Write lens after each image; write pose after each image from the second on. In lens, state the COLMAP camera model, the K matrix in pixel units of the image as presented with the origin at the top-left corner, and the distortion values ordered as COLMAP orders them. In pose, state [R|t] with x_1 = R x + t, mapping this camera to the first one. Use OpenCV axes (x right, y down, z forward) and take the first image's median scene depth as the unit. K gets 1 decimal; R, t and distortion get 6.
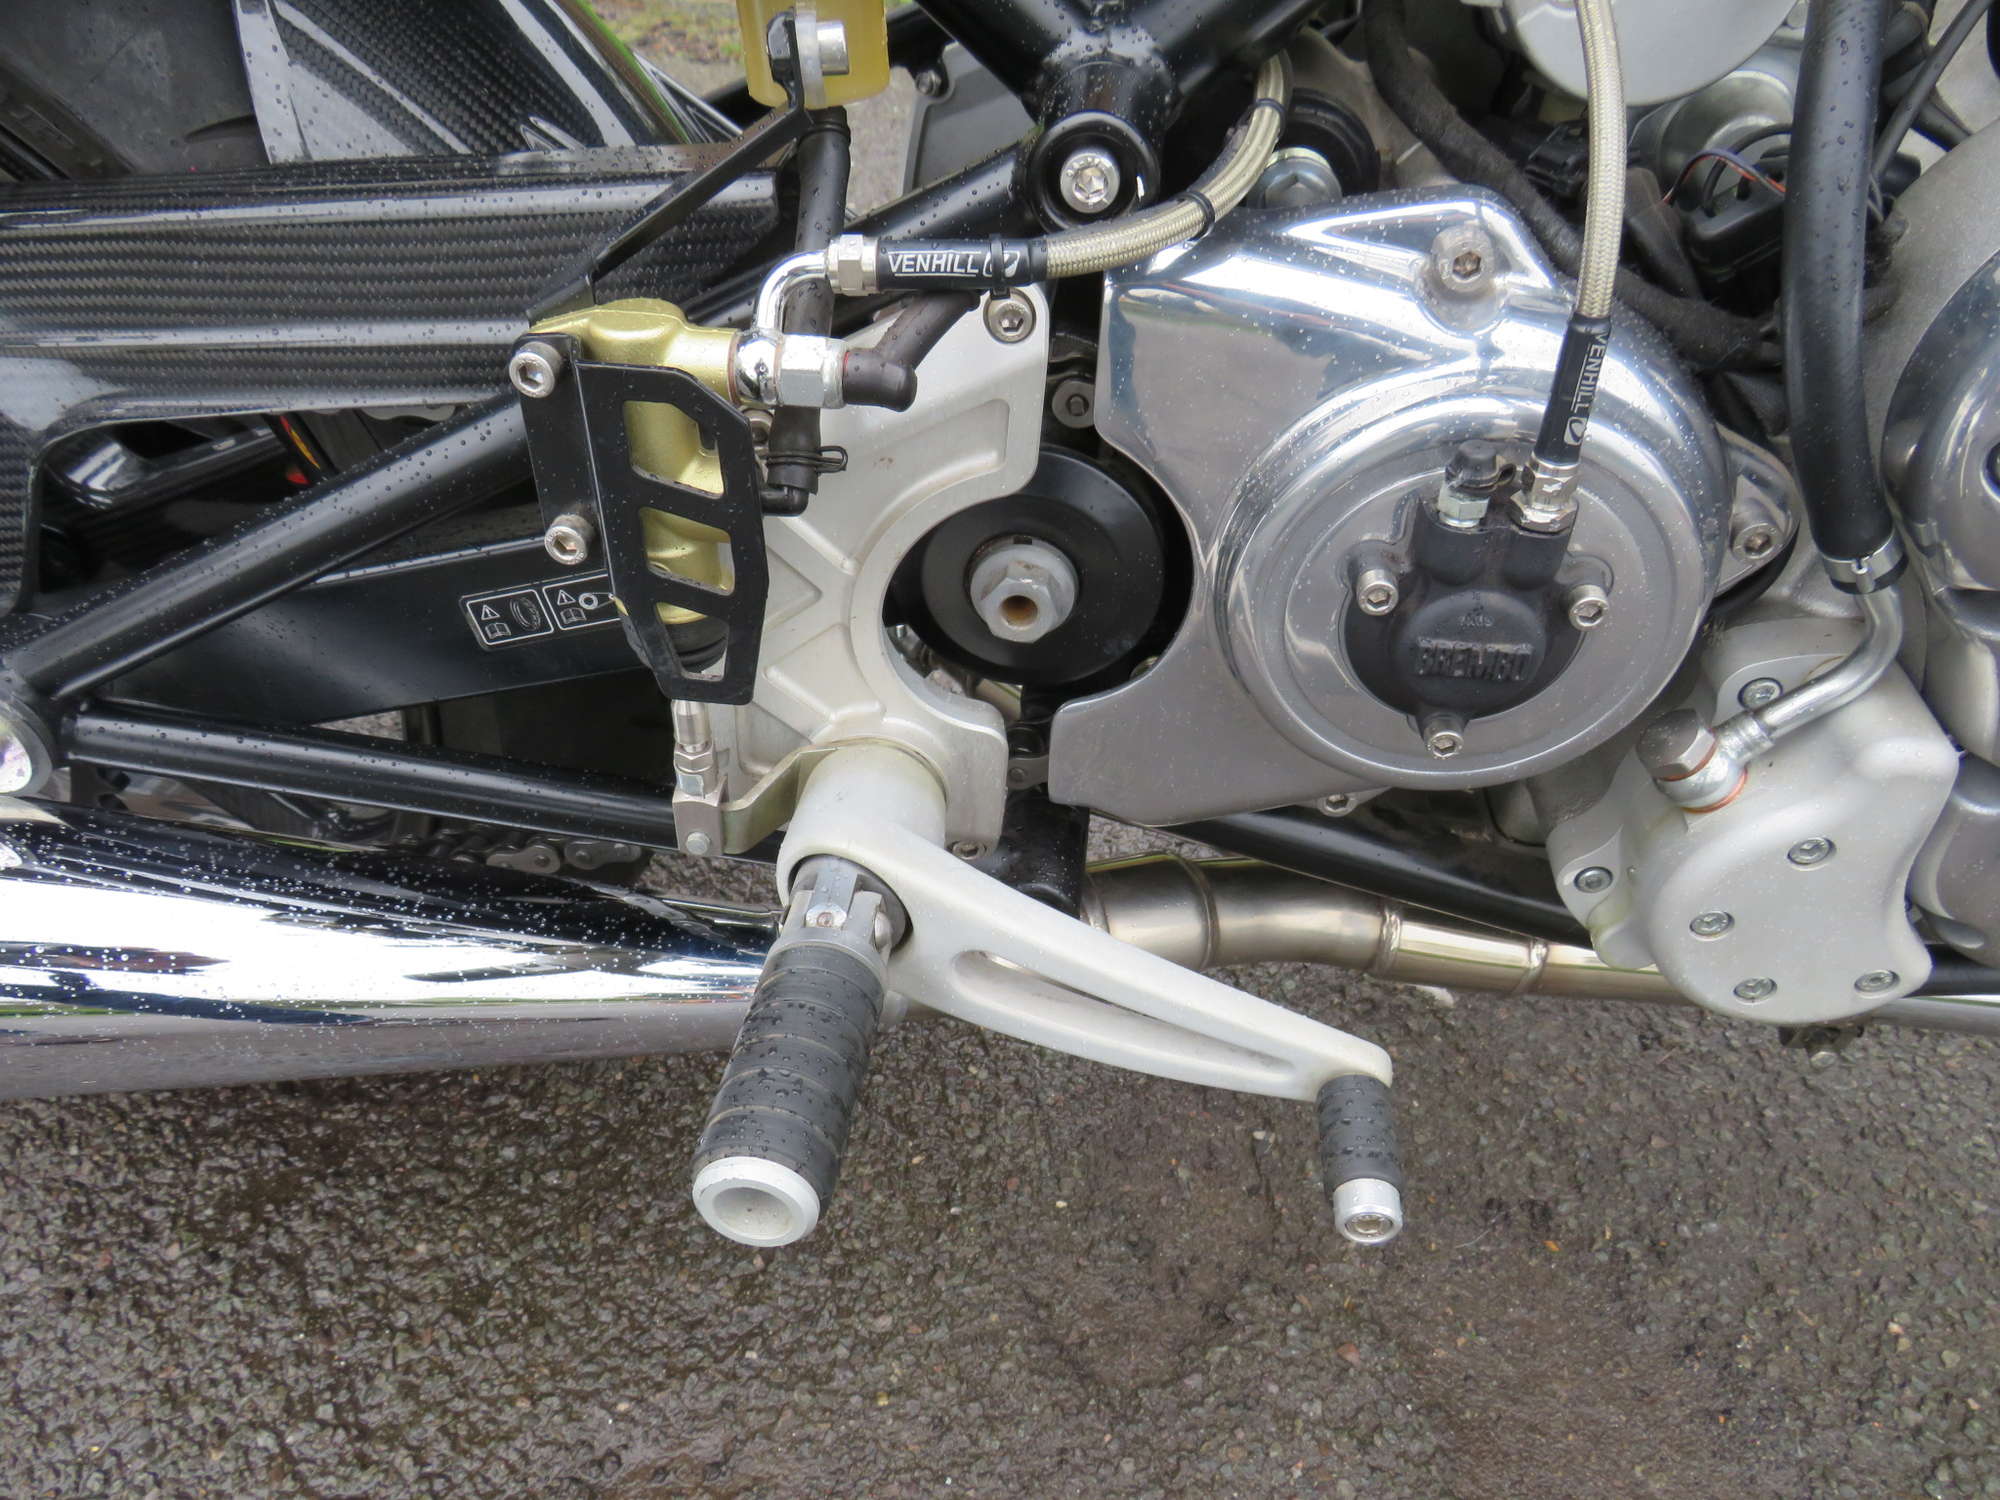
lens RADIAL K [[1412.6, 0, 1009.8], [0, 1412.6, 750.9], [0, 0, 1]] dist [-0.025476, 0.008550]
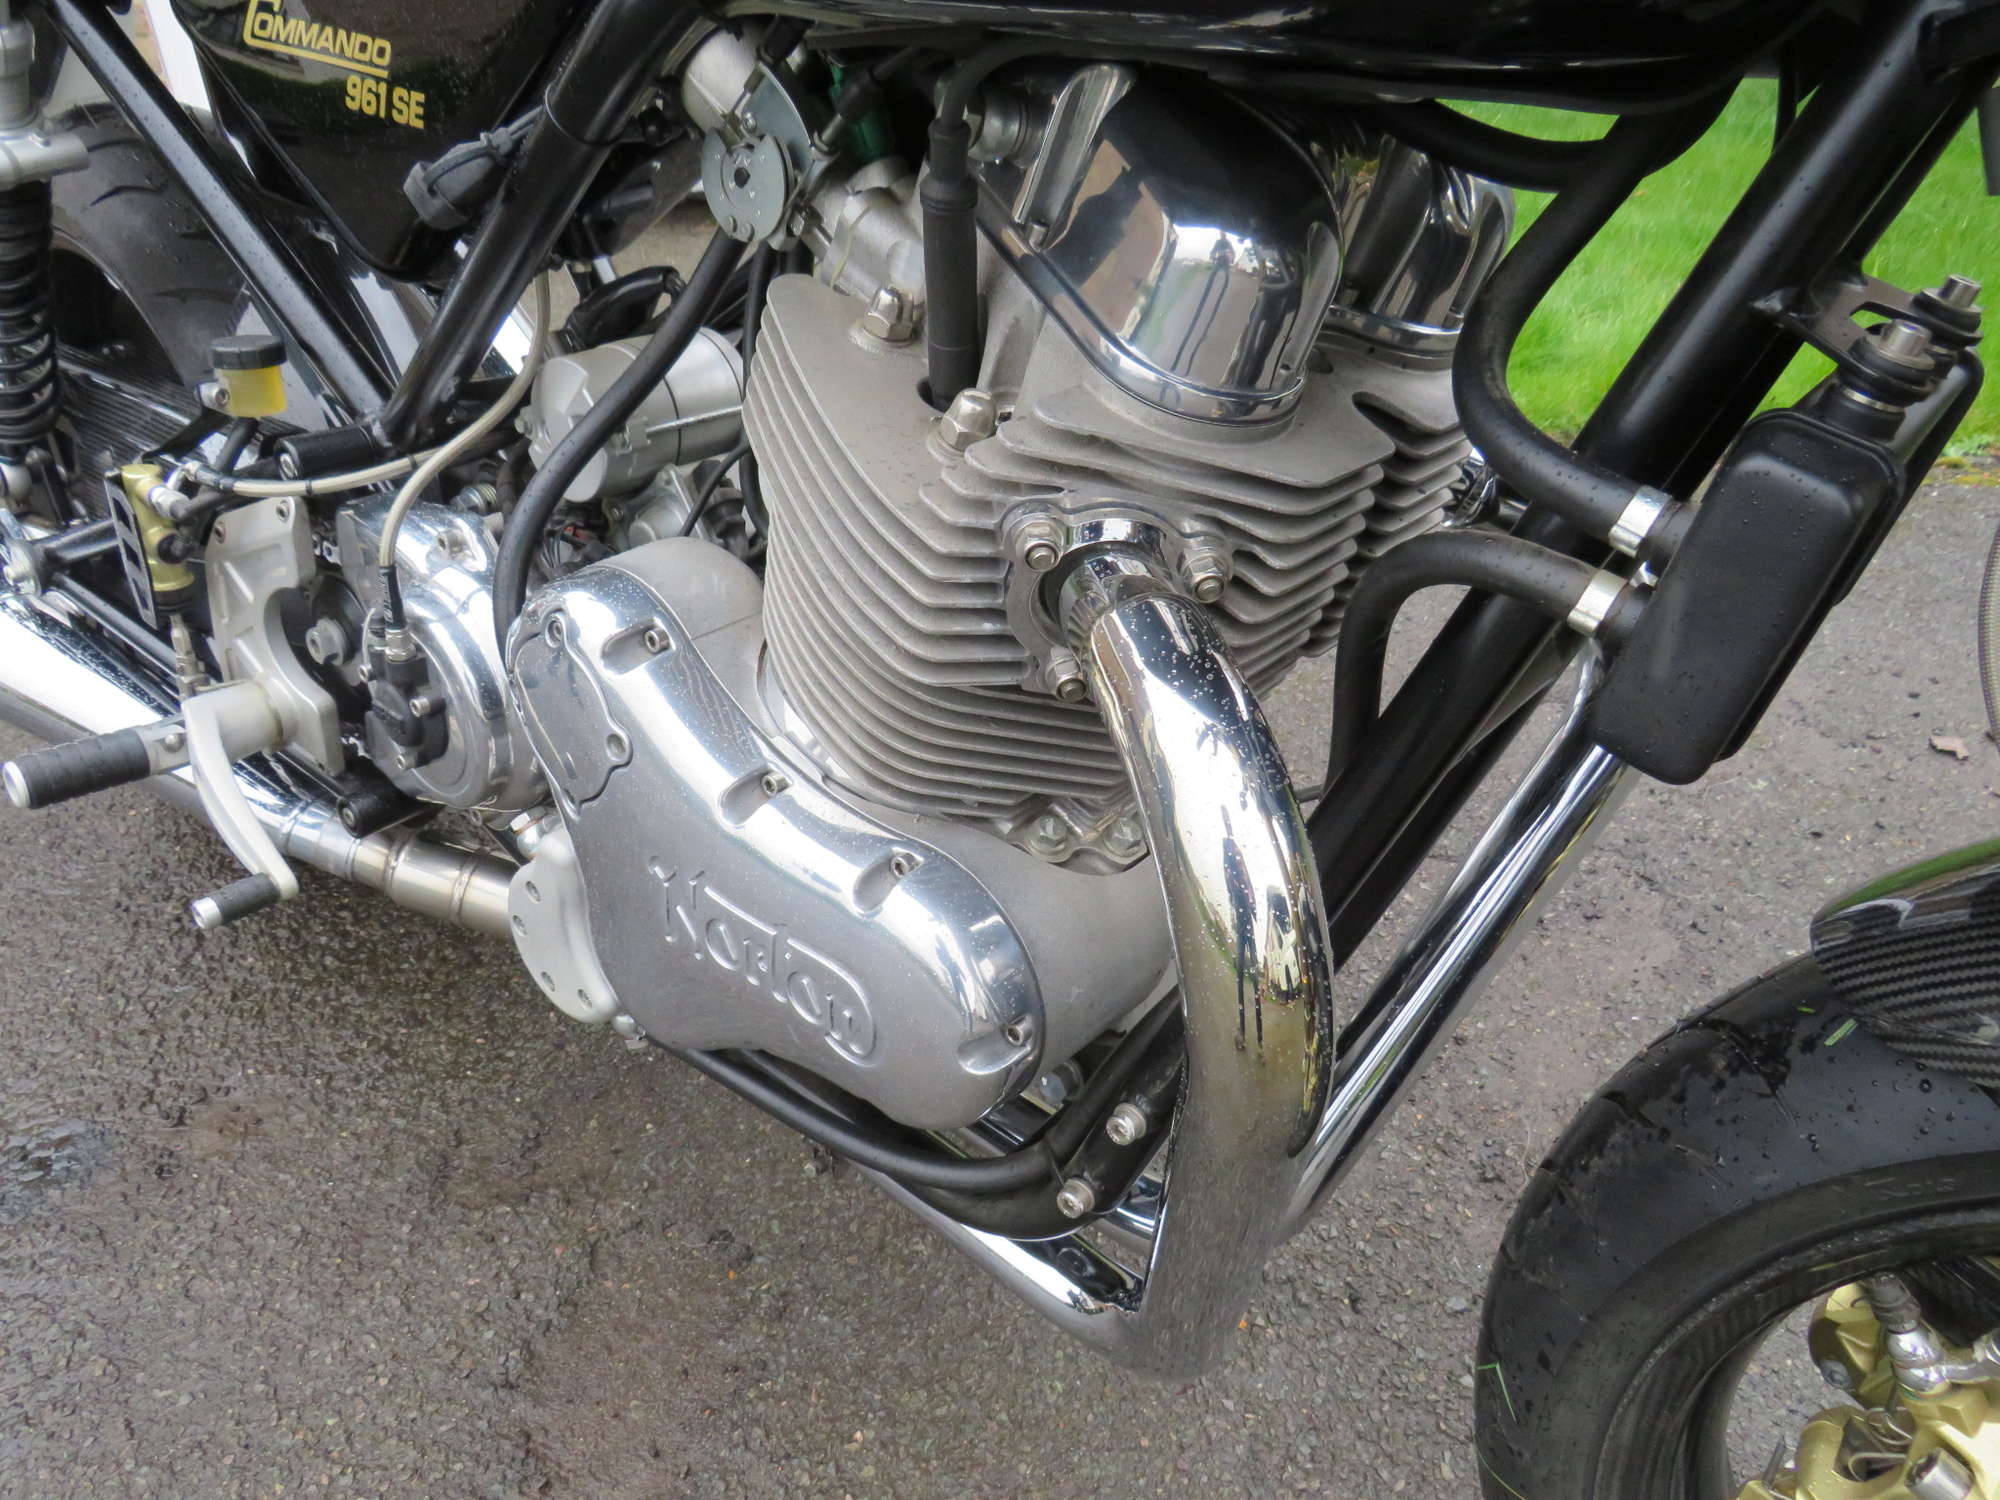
lens RADIAL K [[1411.8, 0, 1005.9], [0, 1411.8, 757.2], [0, 0, 1]] dist [-0.026654, 0.002531]
pose [[0.833291, 0.322611, -0.448942, 1.833319], [-0.398724, 0.913232, -0.083830, -0.182516], [0.382943, 0.248858, 0.889620, -0.445247]]
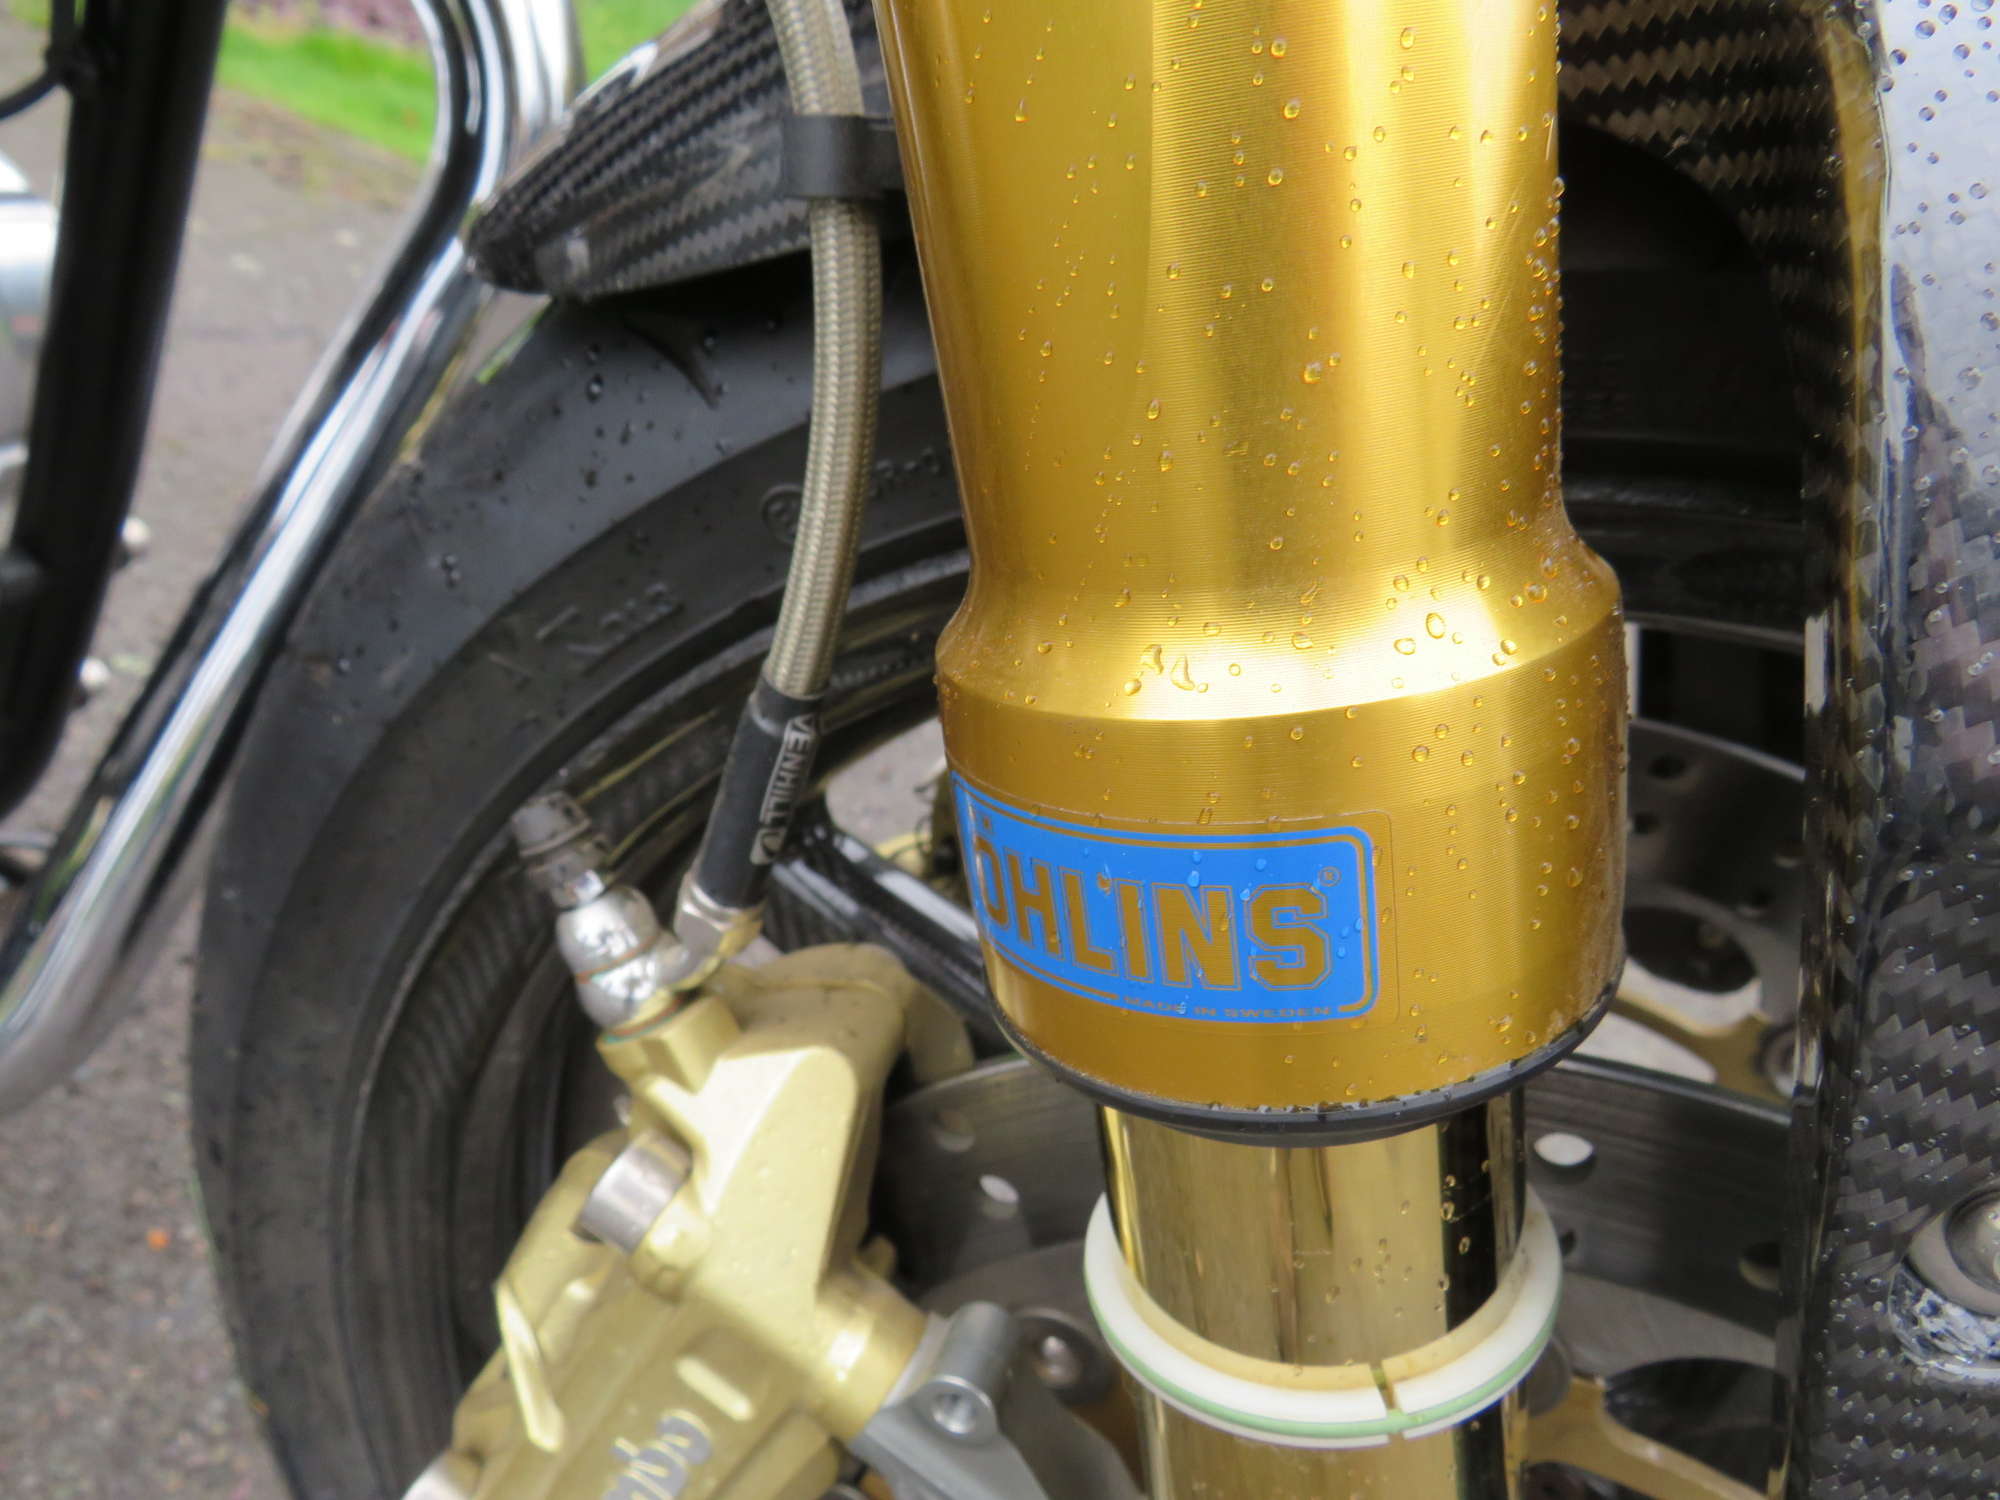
lens RADIAL K [[1395.9, 0, 1000.0], [0, 1395.9, 750.0], [0, 0, 1]] dist [-0.028752, -0.002961]
pose [[0.951113, 0.303385, -0.057808, 2.231200], [-0.308441, 0.923528, -0.227946, -0.126792], [-0.015768, 0.234633, 0.971956, 0.349038]]
